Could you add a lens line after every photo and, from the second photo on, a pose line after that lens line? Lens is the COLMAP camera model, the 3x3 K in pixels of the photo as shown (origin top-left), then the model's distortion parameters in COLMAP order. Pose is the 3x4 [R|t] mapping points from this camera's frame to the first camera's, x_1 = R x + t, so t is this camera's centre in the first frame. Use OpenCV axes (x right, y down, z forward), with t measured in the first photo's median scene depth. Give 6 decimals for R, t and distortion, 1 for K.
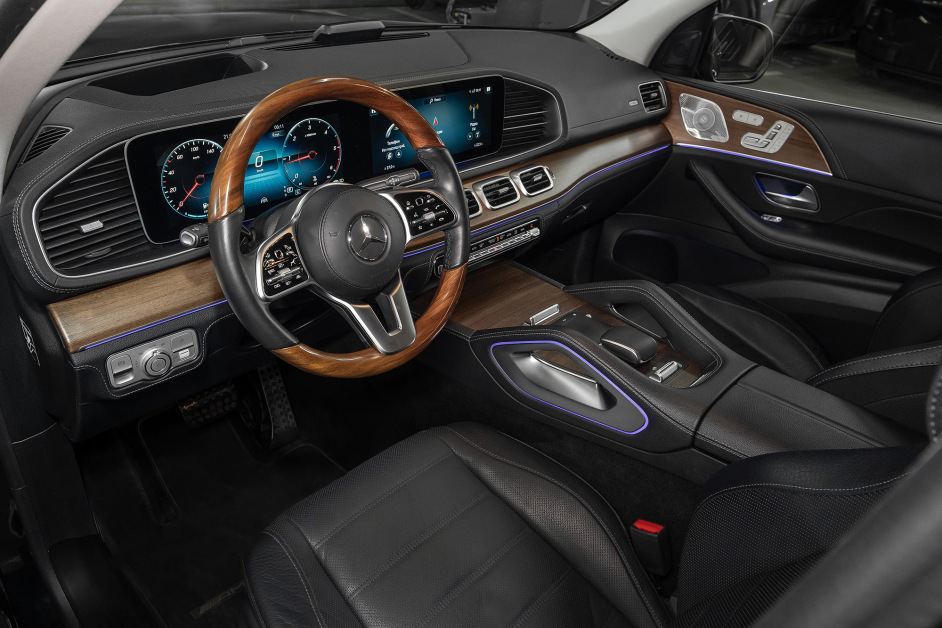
lens RADIAL K [[649.7, 0, 431.9], [0, 649.7, 312.3], [0, 0, 1]] dist [-0.004463, -0.000296]
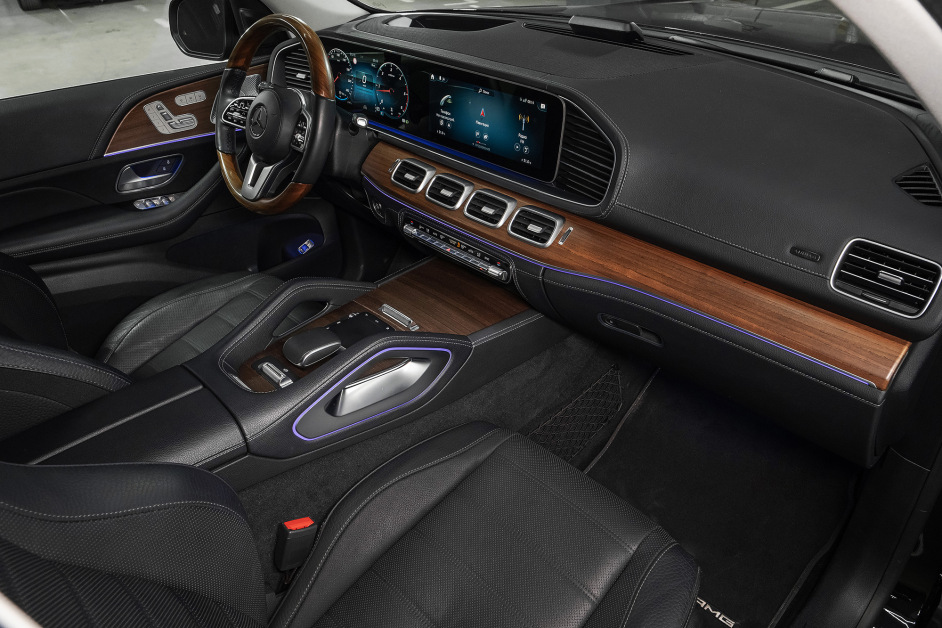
lens RADIAL K [[725.1, 0, 469.4], [0, 725.1, 336.4], [0, 0, 1]] dist [-0.006979, -0.002671]
pose [[0.005924, 0.526786, -0.849977, 1.394258], [-0.503389, 0.736011, 0.452645, -0.651312], [0.864039, 0.425188, 0.269539, 0.997281]]
